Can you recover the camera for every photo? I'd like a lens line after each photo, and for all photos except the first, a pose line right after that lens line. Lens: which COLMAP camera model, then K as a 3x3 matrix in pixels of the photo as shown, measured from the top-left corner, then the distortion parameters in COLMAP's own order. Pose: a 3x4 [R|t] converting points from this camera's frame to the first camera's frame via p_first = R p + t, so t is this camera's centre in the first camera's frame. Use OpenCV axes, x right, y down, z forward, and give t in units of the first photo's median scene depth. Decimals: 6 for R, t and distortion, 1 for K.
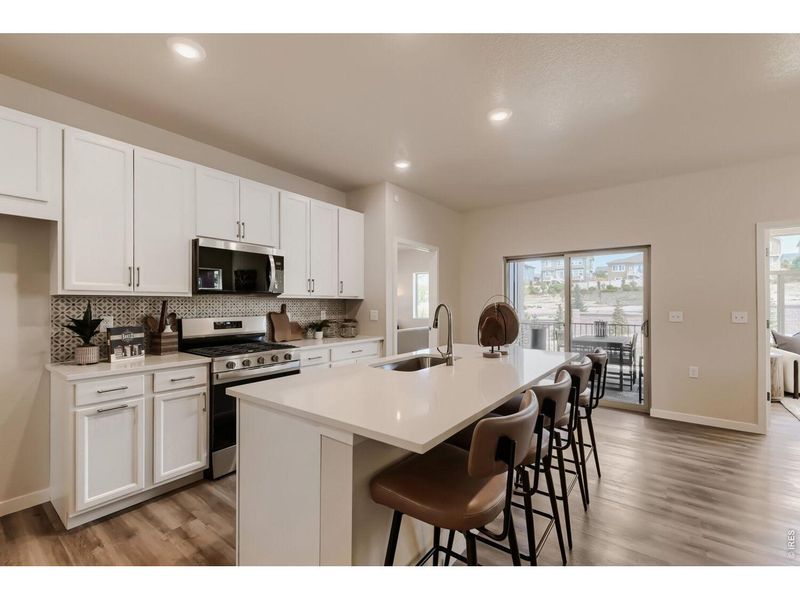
lens RADIAL K [[351.6, 0, 401.4], [0, 351.6, 301.7], [0, 0, 1]] dist [-0.001599, -0.004337]
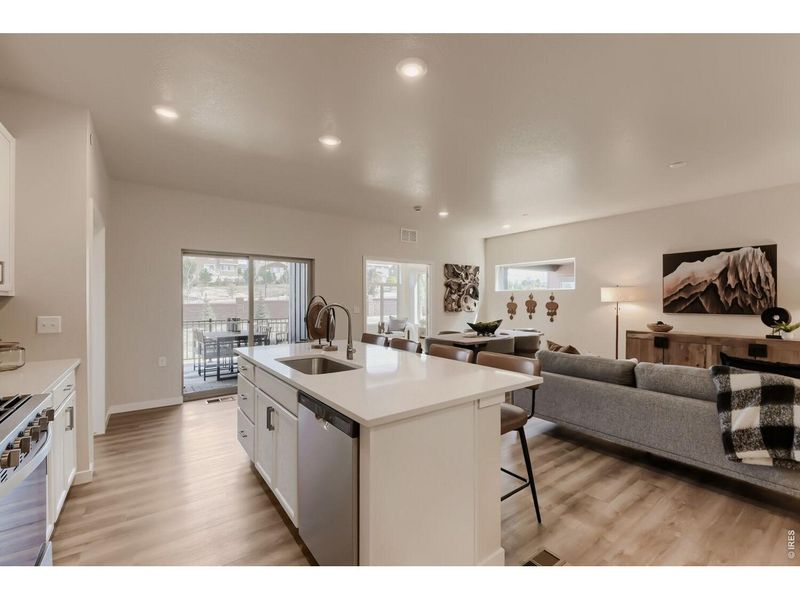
lens RADIAL K [[351.6, 0, 398.0], [0, 351.6, 301.2], [0, 0, 1]] dist [-0.001599, -0.004337]
pose [[0.294966, -0.003774, 0.955500, -0.570383], [-0.004263, 0.999977, 0.005266, -0.006433], [-0.955498, -0.005626, 0.294943, 0.304496]]
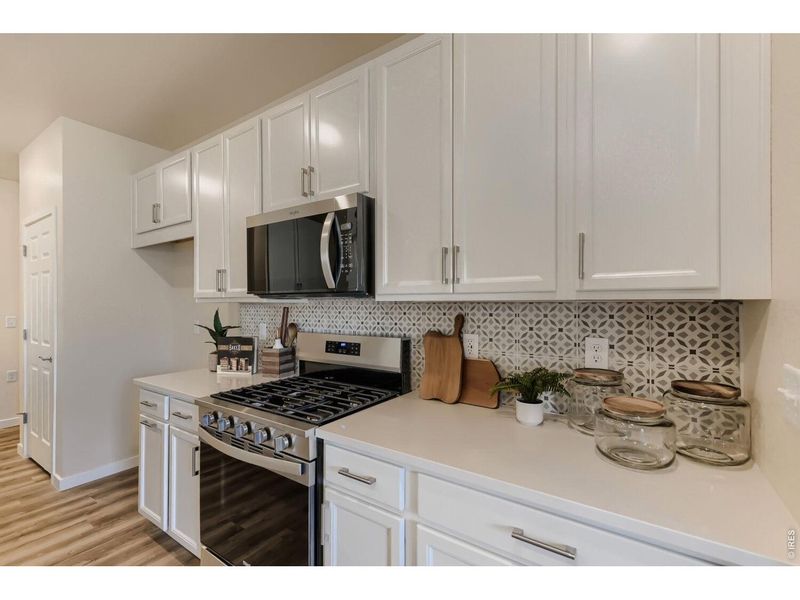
lens RADIAL K [[351.6, 0, 424.0], [0, 351.6, 301.7], [0, 0, 1]] dist [-0.001599, -0.004337]
pose [[0.087752, -0.007872, -0.996111, 0.094209], [0.003560, 0.999965, -0.007589, -0.005397], [0.996136, -0.002880, 0.087777, 0.932576]]
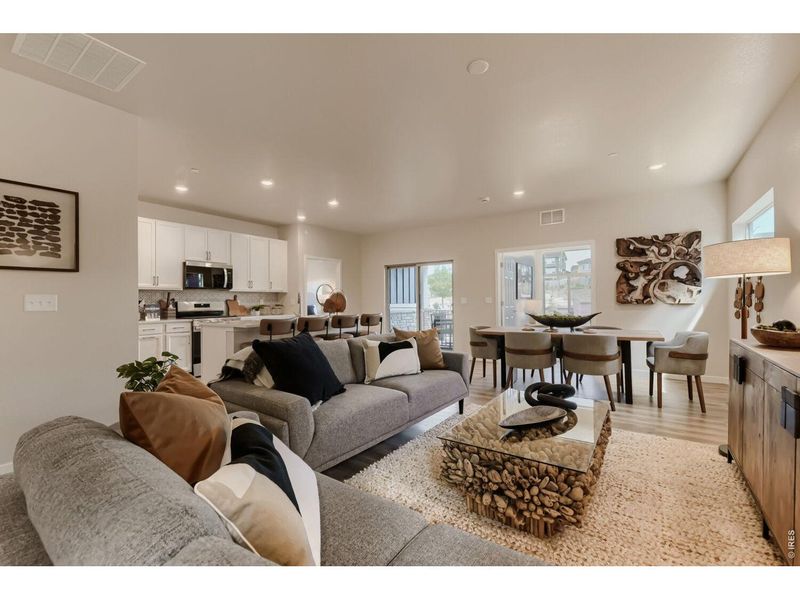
lens RADIAL K [[351.6, 0, 408.0], [0, 351.6, 299.1], [0, 0, 1]] dist [-0.001599, -0.004337]
pose [[0.998991, -0.008535, 0.044101, 0.458017], [0.008704, 0.999956, -0.003632, 0.041320], [-0.044068, 0.004012, 0.999020, -0.808566]]
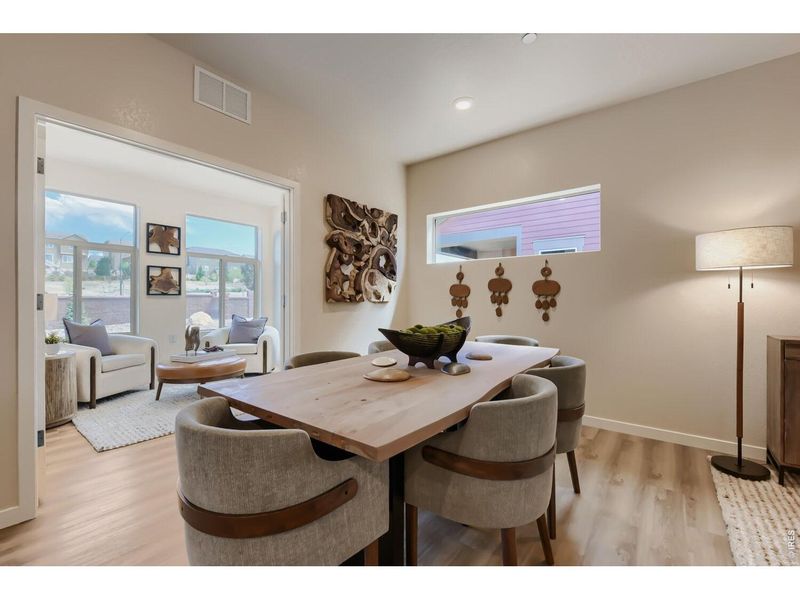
lens RADIAL K [[351.6, 0, 401.3], [0, 351.6, 299.8], [0, 0, 1]] dist [-0.001599, -0.004337]
pose [[0.013265, 0.001676, 0.999911, 0.515863], [-0.005931, 0.999981, -0.001598, 0.057950], [-0.999894, -0.005909, 0.013275, 0.434937]]
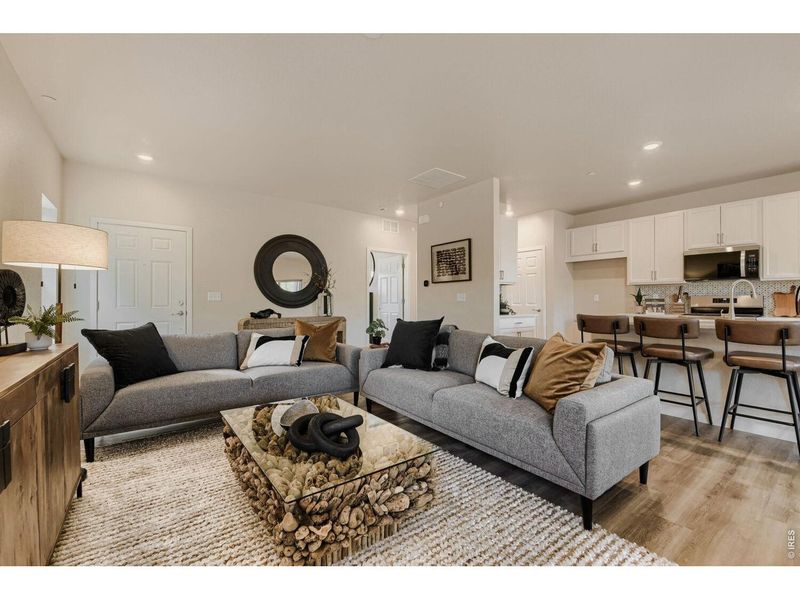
lens RADIAL K [[351.6, 0, 395.9], [0, 351.6, 300.6], [0, 0, 1]] dist [-0.001599, -0.004337]
pose [[-0.261242, 0.002640, -0.965270, 1.172712], [0.005274, 0.999985, 0.001308, 0.050077], [0.965259, -0.004749, -0.261252, 0.008146]]
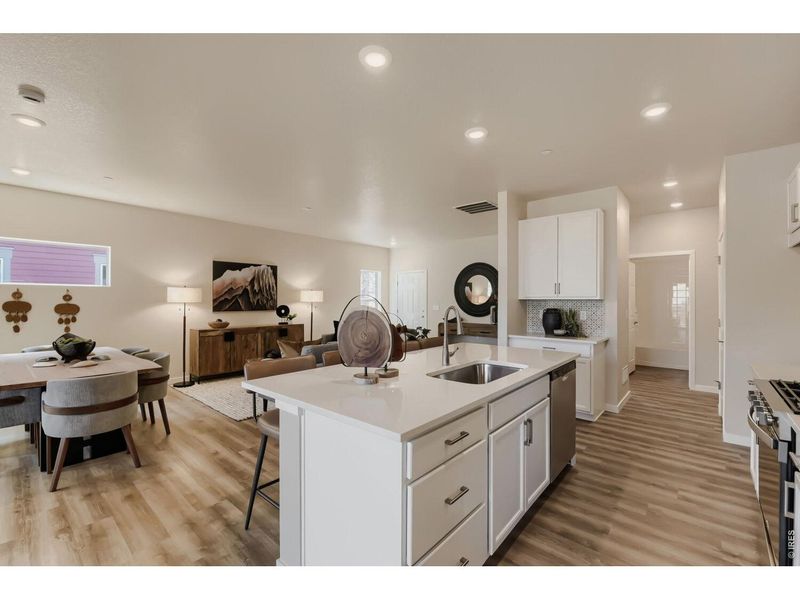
lens RADIAL K [[351.6, 0, 402.3], [0, 351.6, 291.1], [0, 0, 1]] dist [-0.001599, -0.004337]
pose [[-0.998338, 0.000767, 0.057616, 0.133294], [-0.001019, 0.999520, -0.030958, -0.002810], [-0.057613, -0.030966, -0.997859, 1.274993]]
